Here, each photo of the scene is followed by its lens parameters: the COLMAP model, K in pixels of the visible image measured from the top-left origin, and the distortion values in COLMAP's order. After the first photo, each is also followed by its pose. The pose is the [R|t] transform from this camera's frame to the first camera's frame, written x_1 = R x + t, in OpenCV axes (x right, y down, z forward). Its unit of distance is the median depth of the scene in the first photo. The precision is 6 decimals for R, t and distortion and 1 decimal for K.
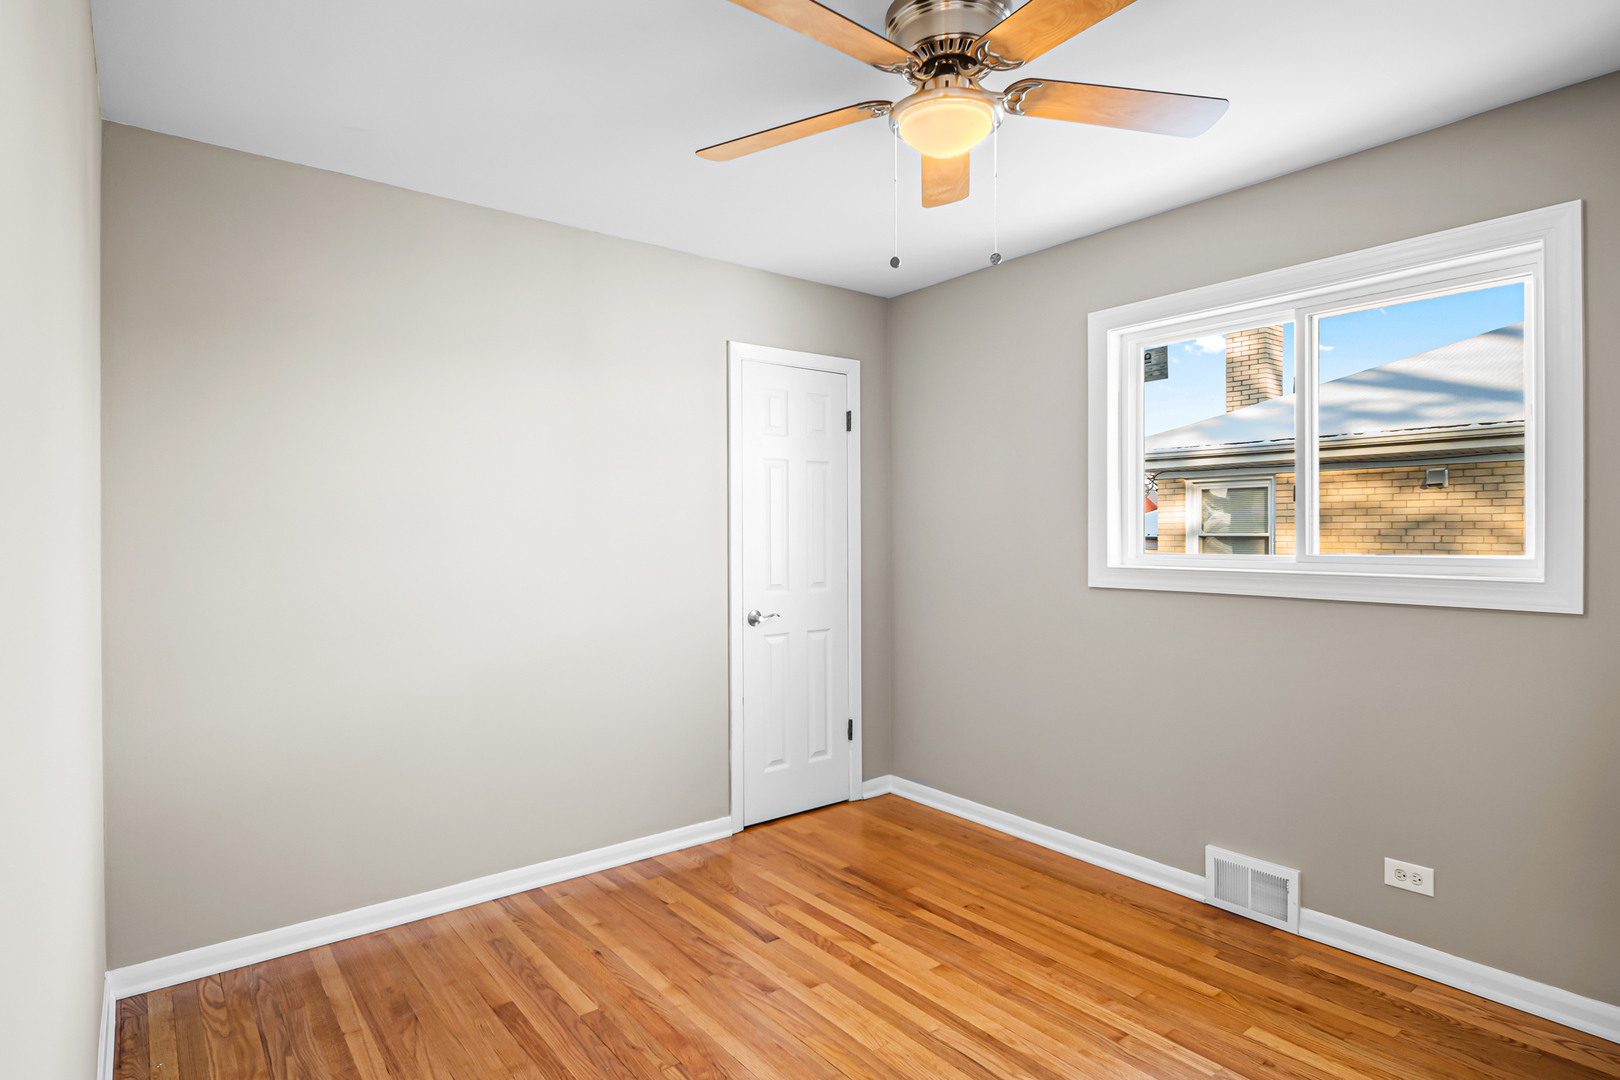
lens RADIAL K [[869.4, 0, 811.4], [0, 869.4, 527.3], [0, 0, 1]] dist [0.001094, -0.000188]
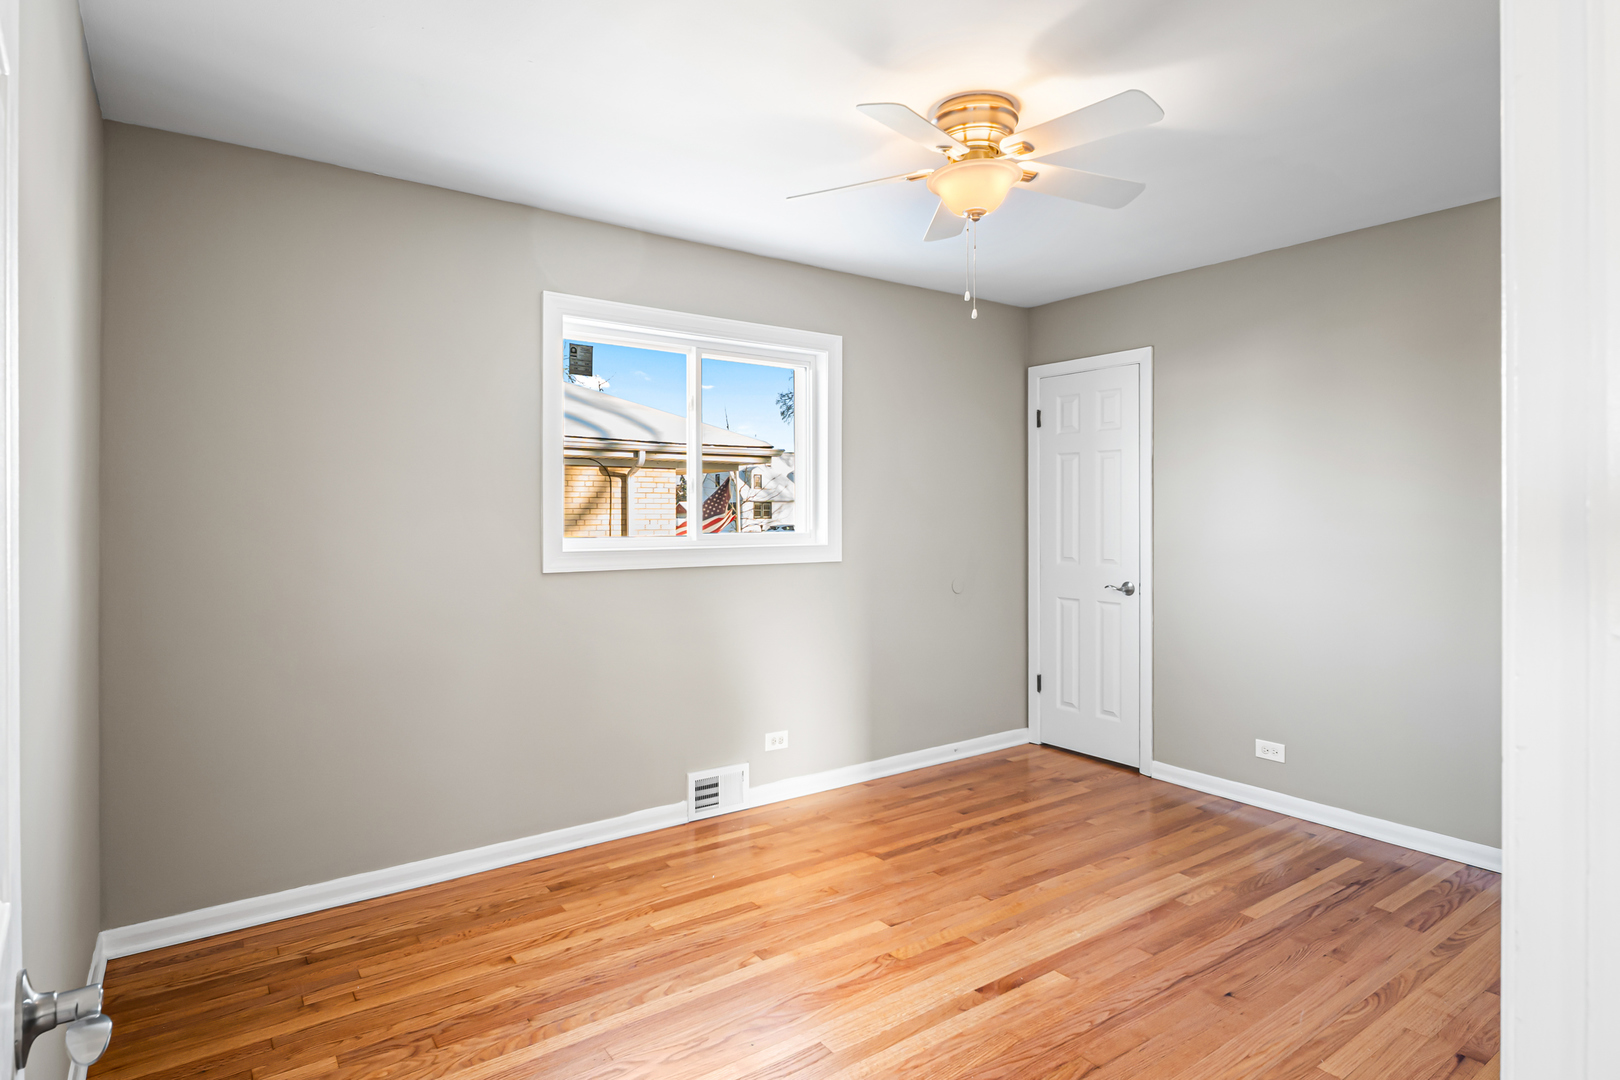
lens RADIAL K [[869.4, 0, 811.4], [0, 869.4, 527.3], [0, 0, 1]] dist [0.001094, -0.000188]
pose [[0.055295, 0.000415, 0.998470, -0.657833], [0.004659, 0.999989, -0.000674, 0.020050], [-0.998459, 0.004689, 0.055293, 0.664407]]
